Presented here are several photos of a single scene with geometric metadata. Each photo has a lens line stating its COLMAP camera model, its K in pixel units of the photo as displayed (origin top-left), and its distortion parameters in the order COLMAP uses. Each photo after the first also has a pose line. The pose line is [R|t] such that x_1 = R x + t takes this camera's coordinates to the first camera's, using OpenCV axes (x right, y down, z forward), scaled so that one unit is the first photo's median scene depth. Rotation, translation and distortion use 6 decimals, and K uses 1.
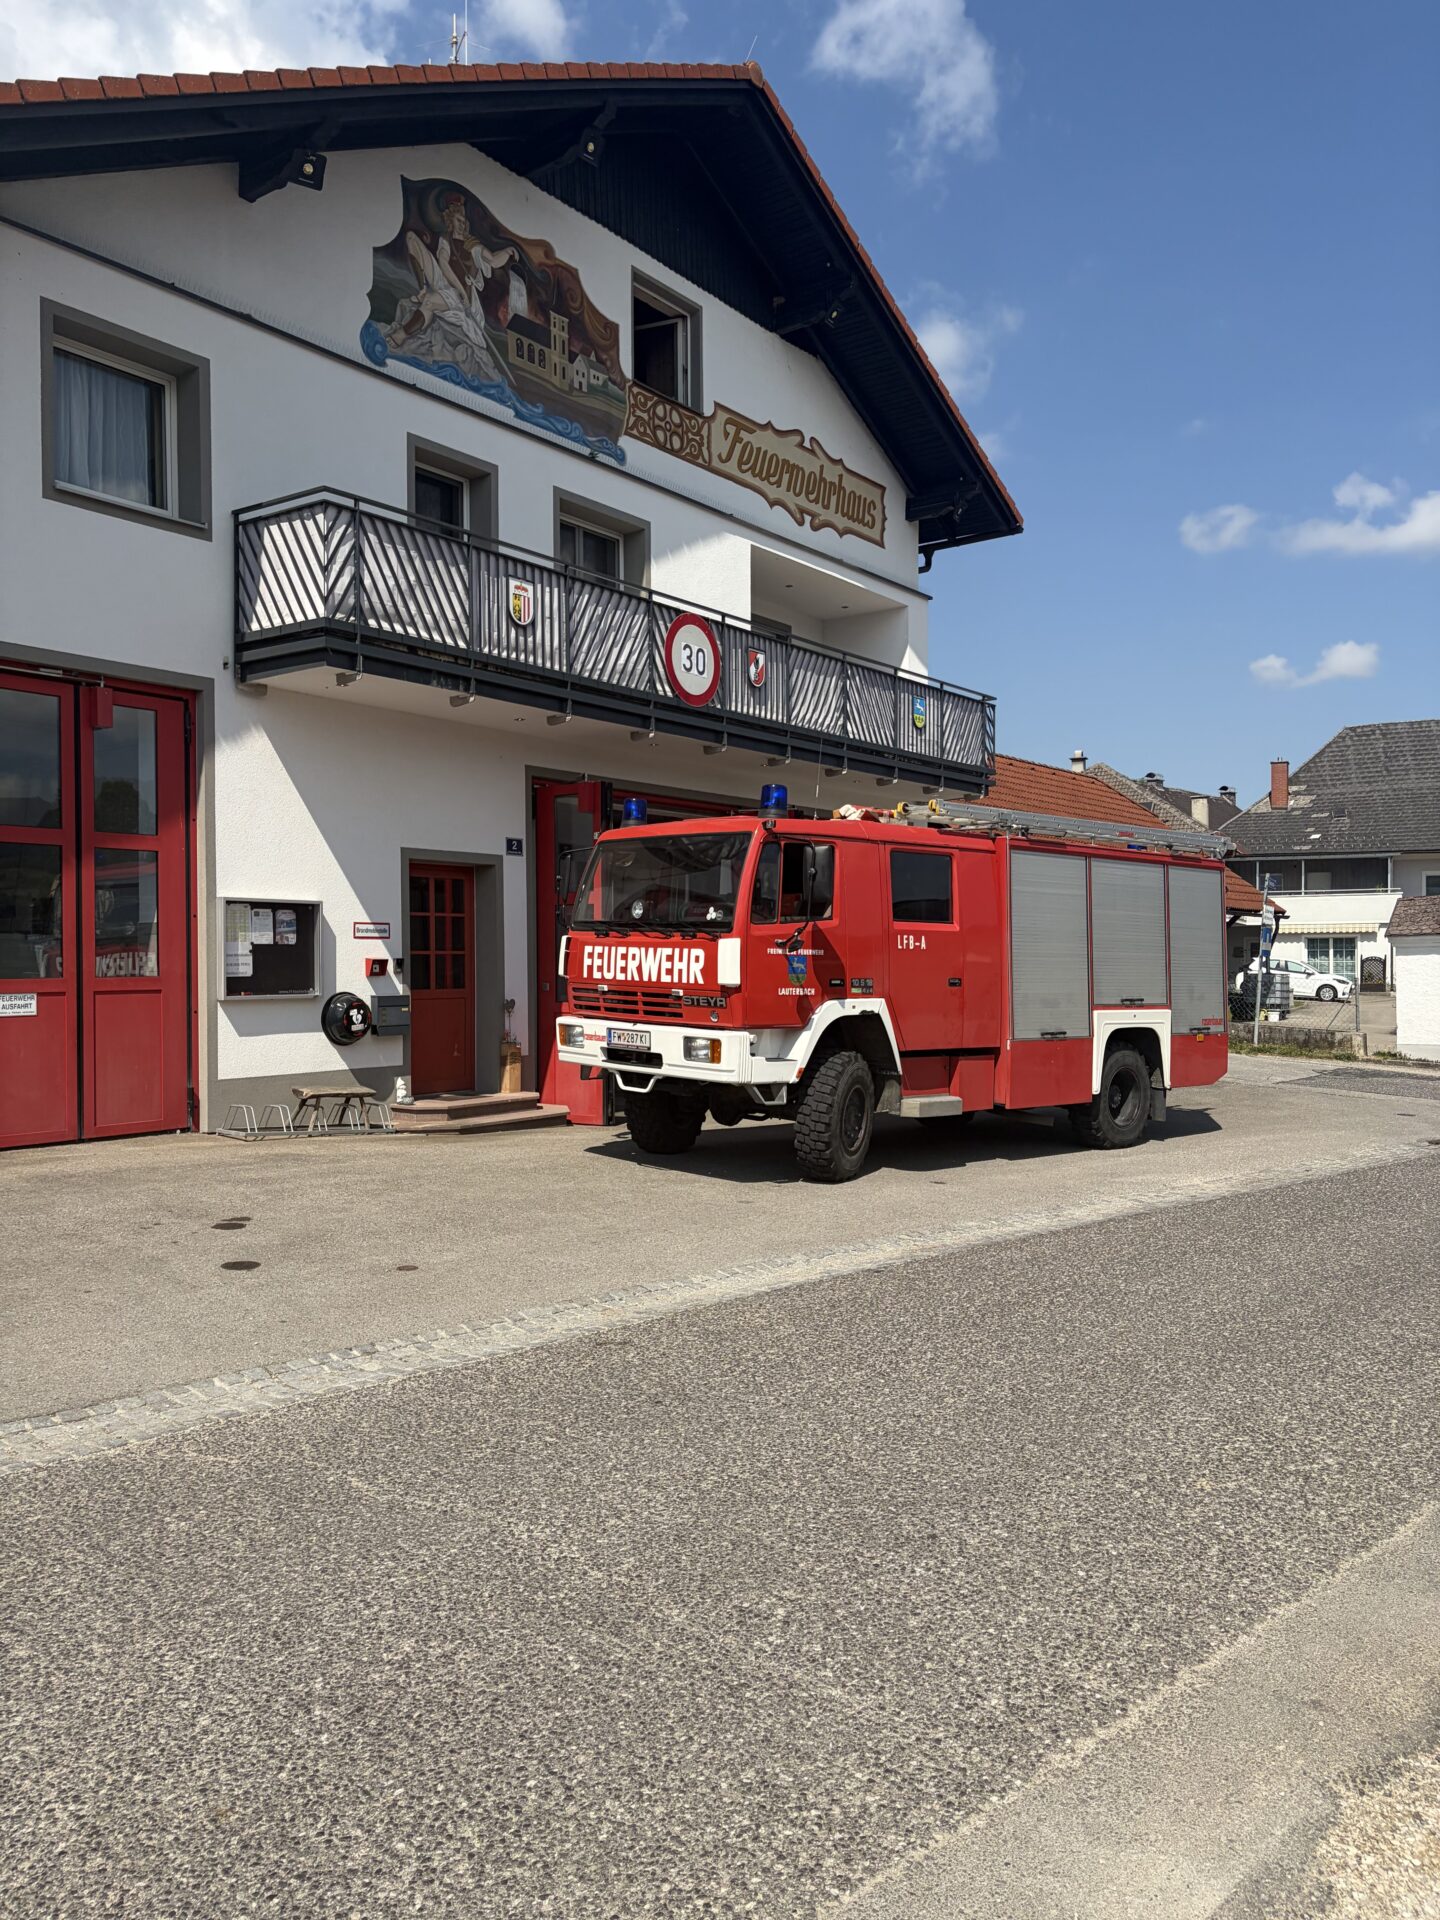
lens RADIAL K [[1485.1, 0, 720.0], [0, 1485.1, 960.0], [0, 0, 1]] dist [0.003602, 0.003617]
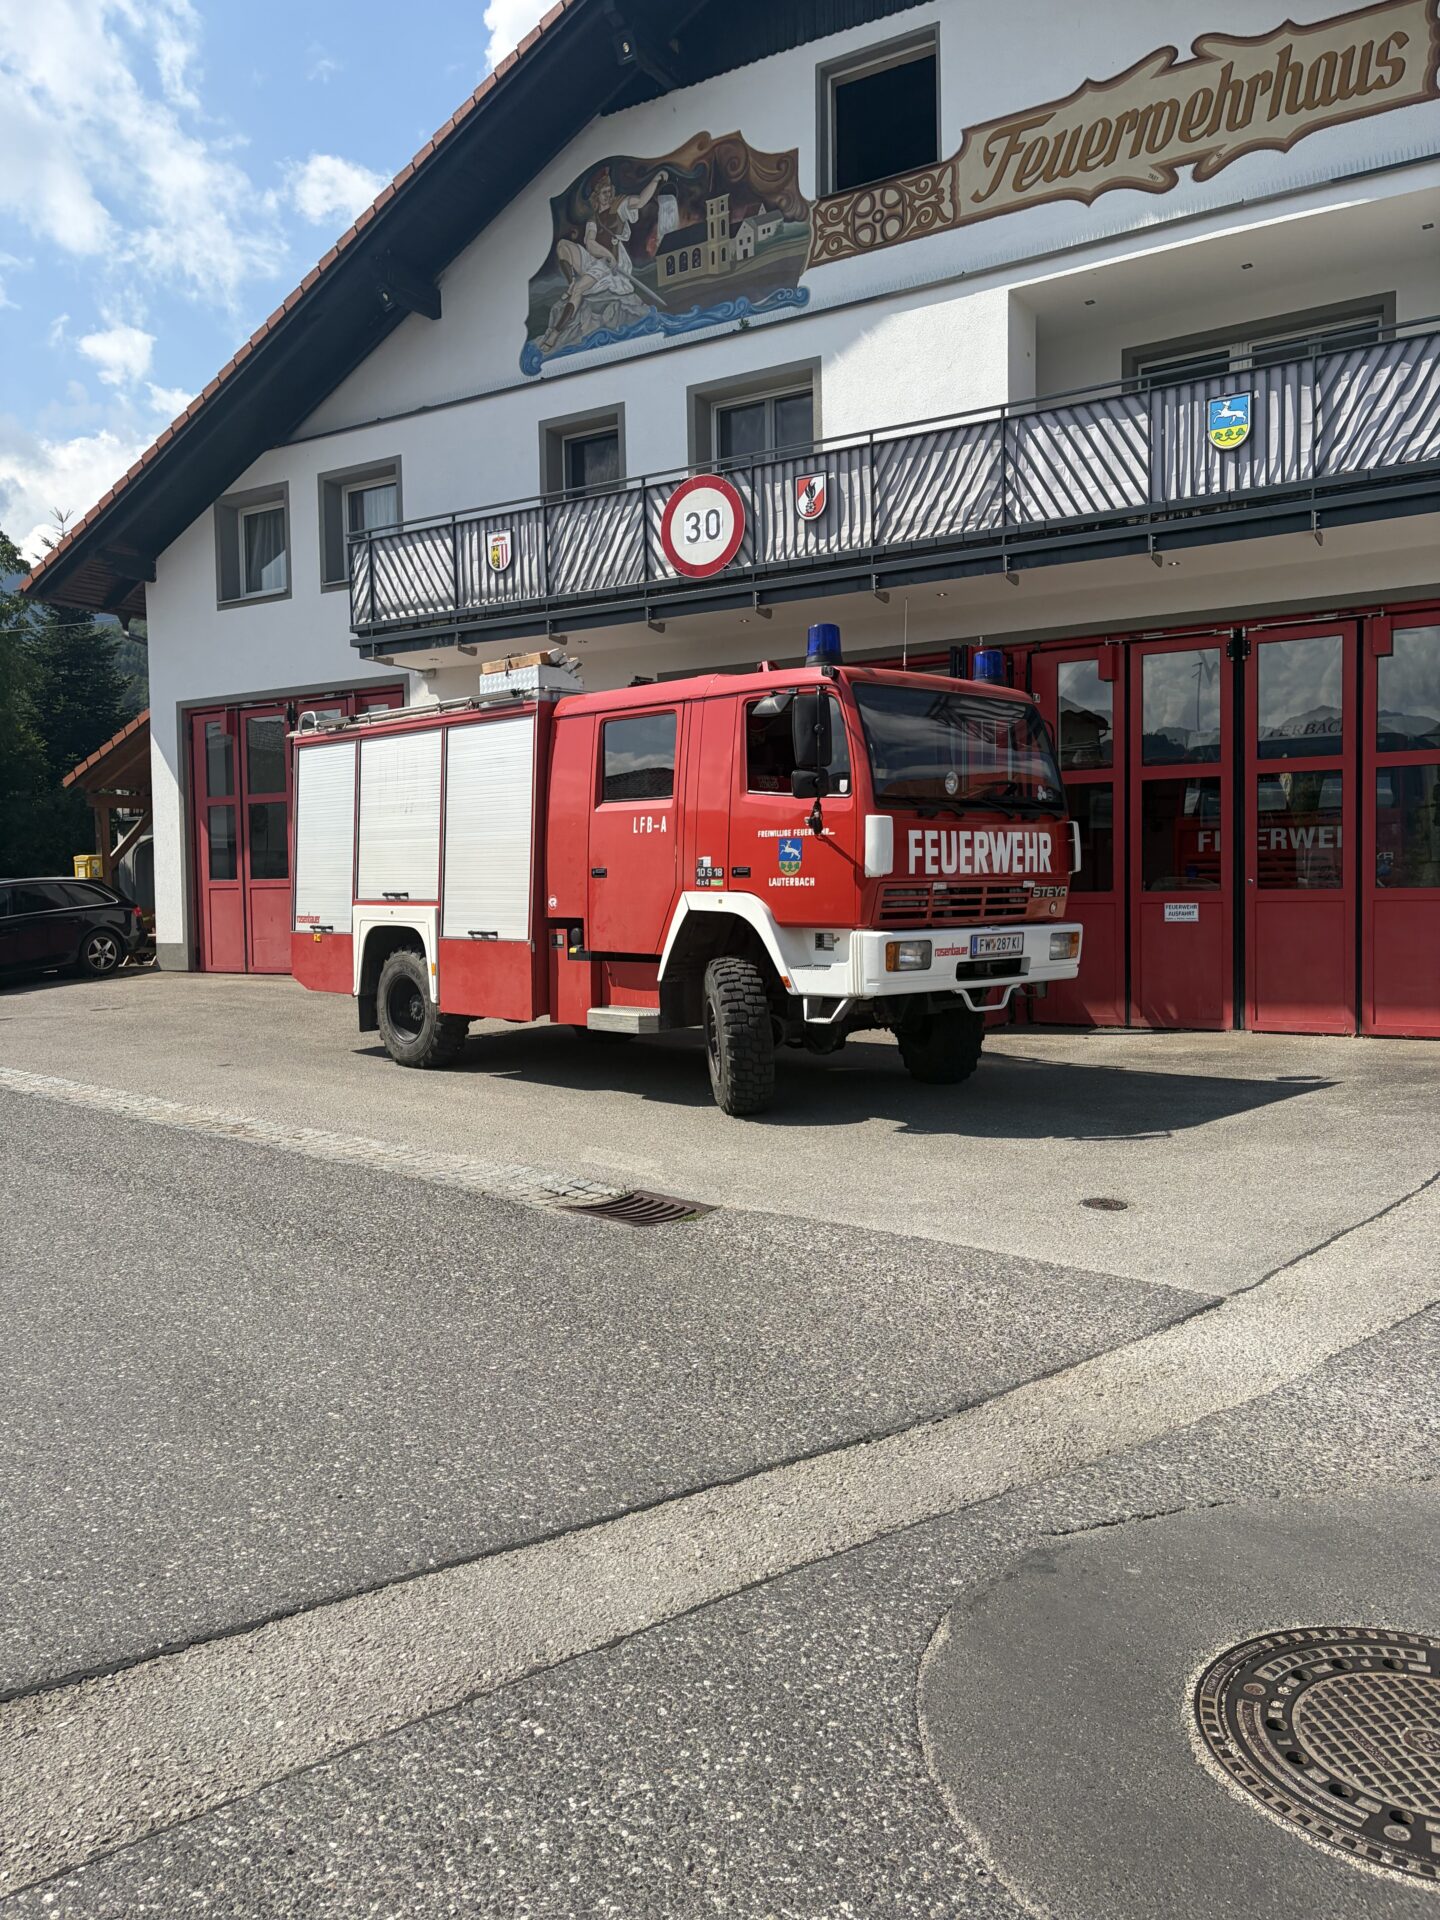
lens RADIAL K [[1436.7, 0, 720.0], [0, 1436.7, 960.0], [0, 0, 1]] dist [0.052236, -0.058866]
pose [[0.093539, 0.045056, -0.994596, 1.017318], [0.018178, 0.998732, 0.046953, 0.029453], [0.995450, -0.022472, 0.092601, 1.053816]]
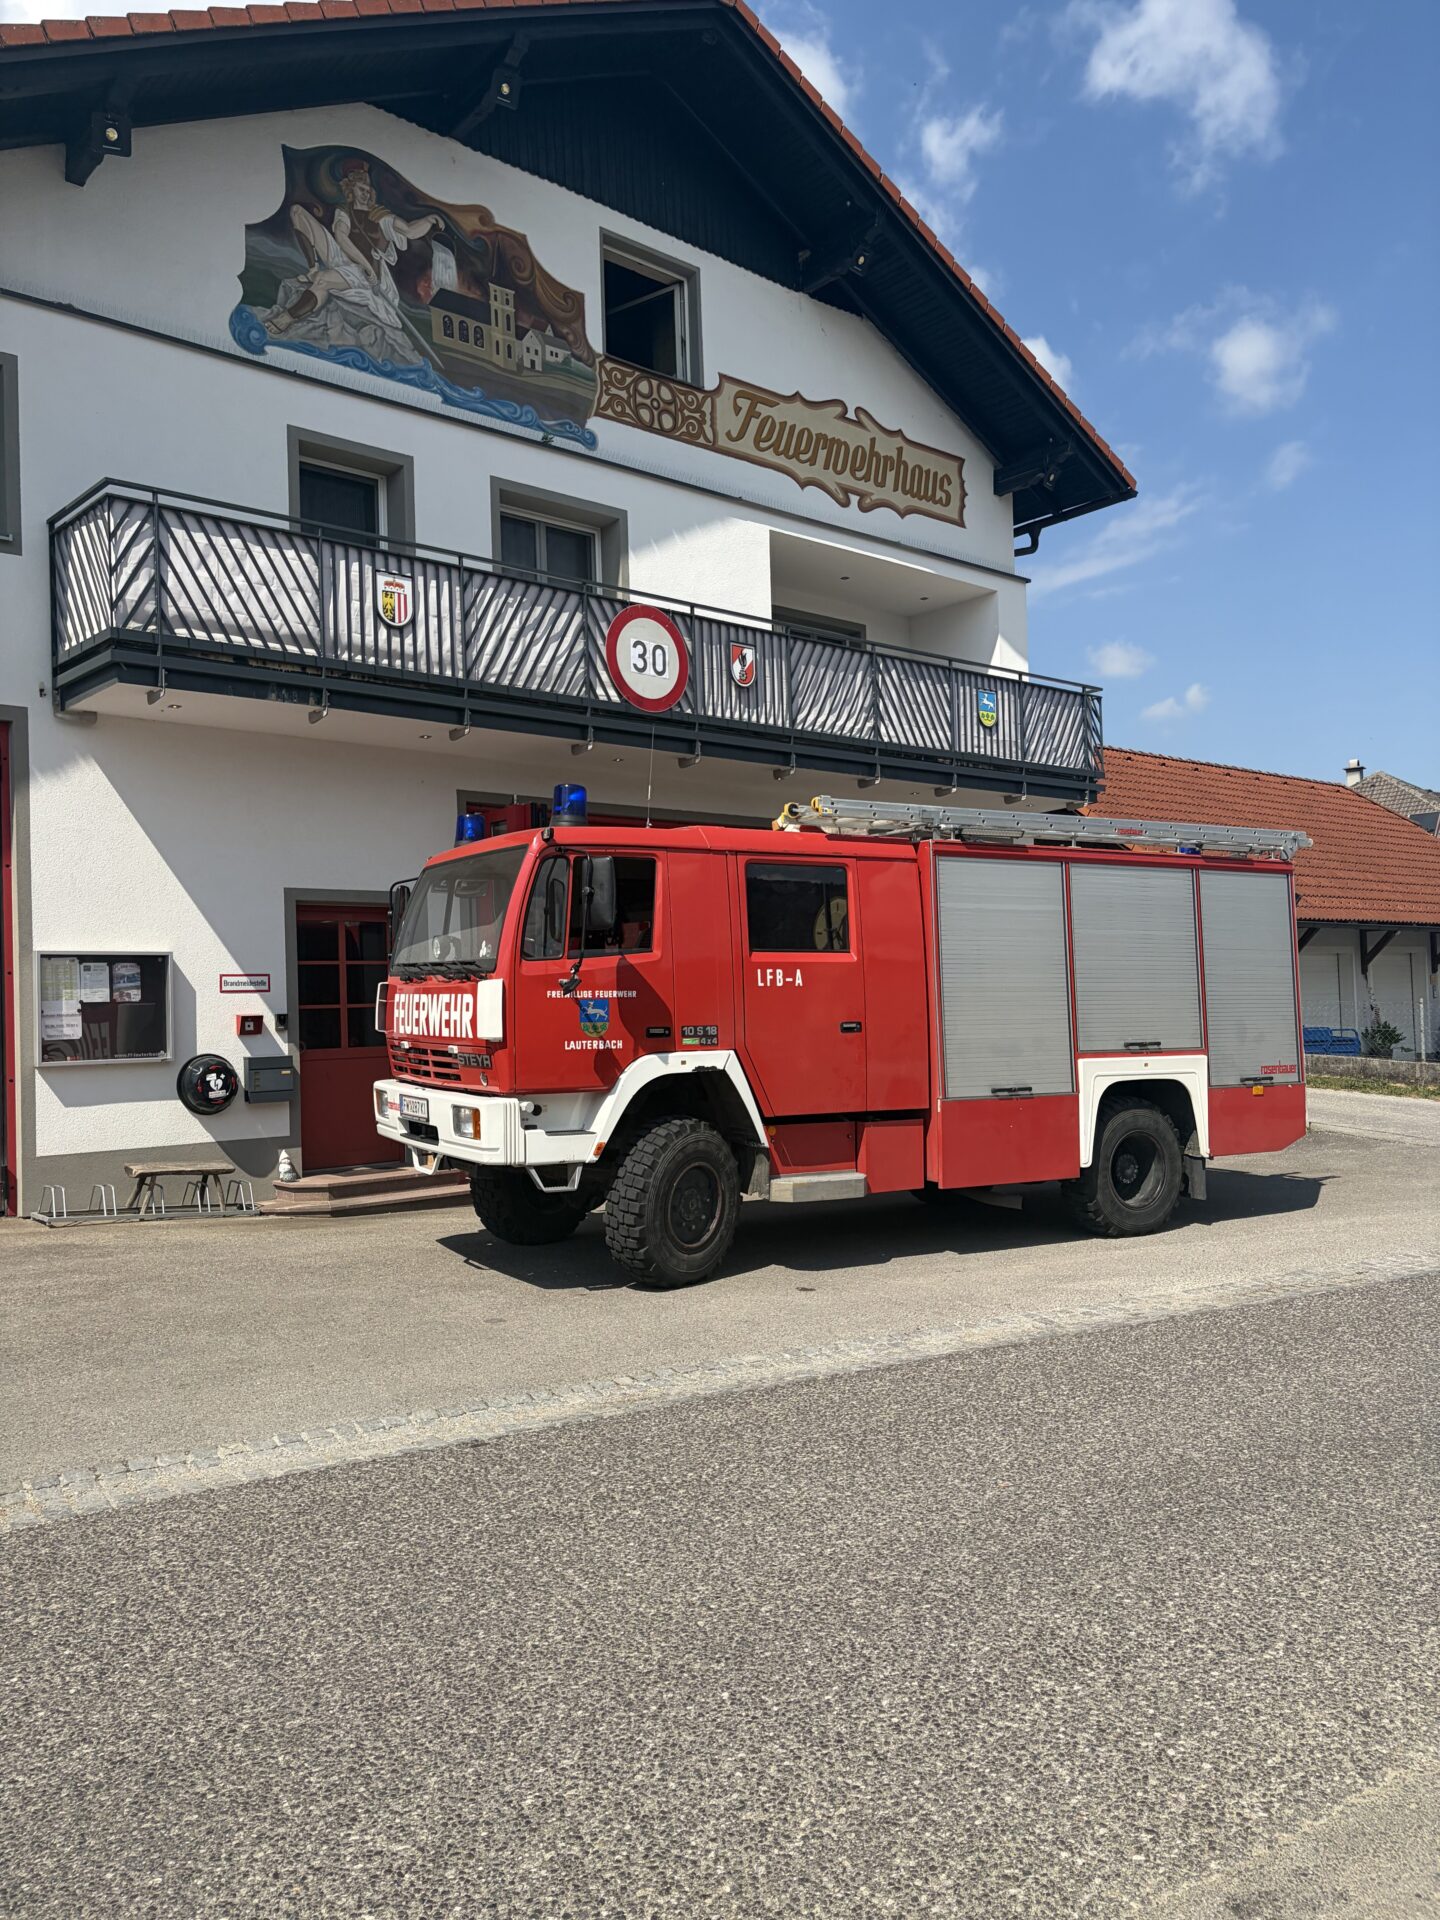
lens RADIAL K [[1485.1, 0, 720.0], [0, 1485.1, 960.0], [0, 0, 1]] dist [0.003602, 0.003617]
pose [[0.977891, -0.032790, -0.206527, 0.223080], [0.026215, 0.999061, -0.034496, 0.004122], [0.207464, 0.028319, 0.977833, 0.195042]]
